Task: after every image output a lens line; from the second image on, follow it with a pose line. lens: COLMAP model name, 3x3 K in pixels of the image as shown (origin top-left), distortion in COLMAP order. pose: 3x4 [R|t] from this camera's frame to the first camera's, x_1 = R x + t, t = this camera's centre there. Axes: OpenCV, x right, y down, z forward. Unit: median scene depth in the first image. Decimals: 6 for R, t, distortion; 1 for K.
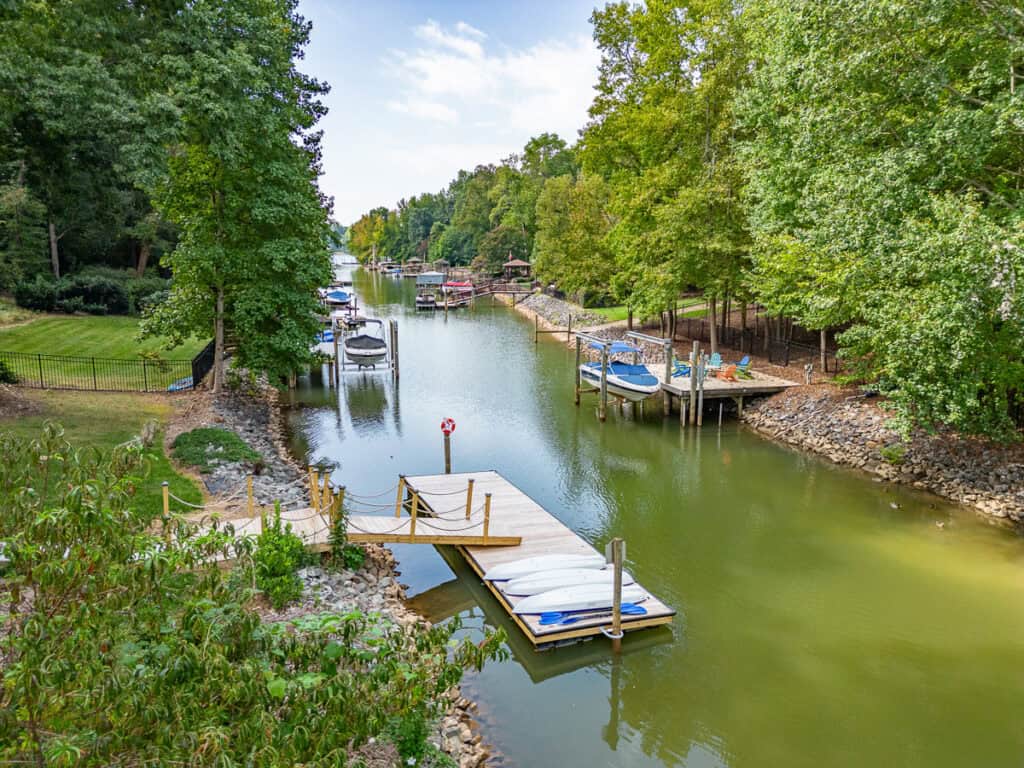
lens RADIAL K [[710.9, 0, 512.0], [0, 710.9, 384.0], [0, 0, 1]] dist [0.083653, -0.072521]
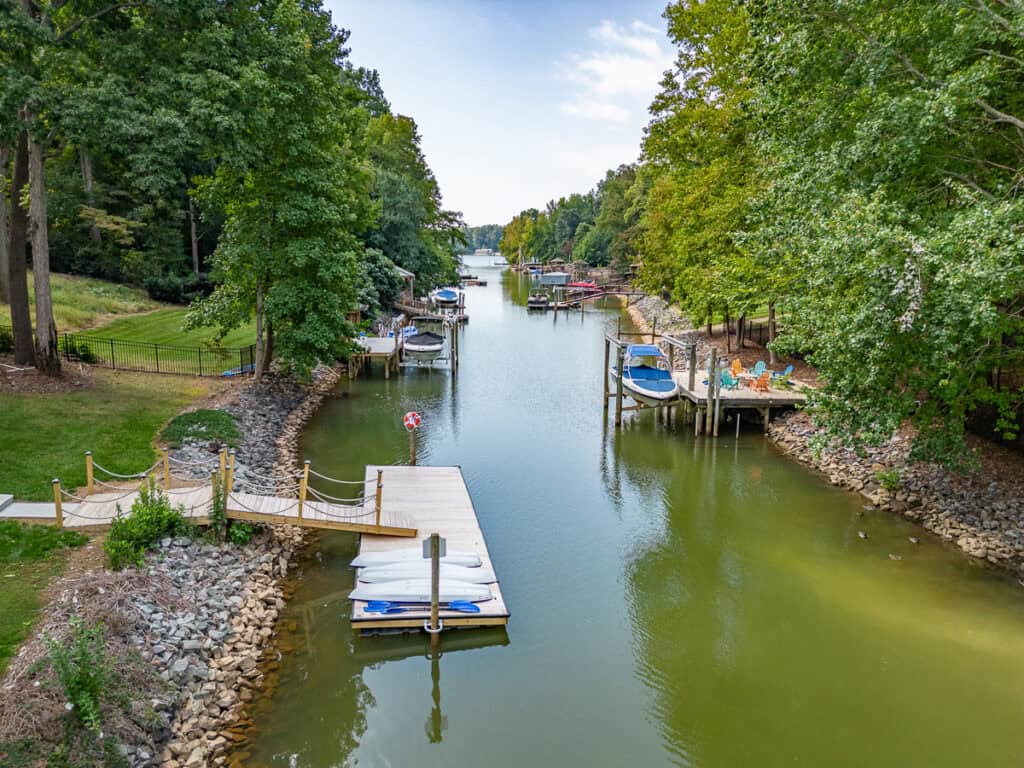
lens RADIAL K [[710.9, 0, 512.0], [0, 710.9, 384.0], [0, 0, 1]] dist [0.083653, -0.072521]
pose [[0.976351, 0.045155, -0.211424, 0.204497], [-0.045349, 0.998963, 0.003935, -0.002723], [0.211382, 0.005746, 0.977387, 0.013319]]
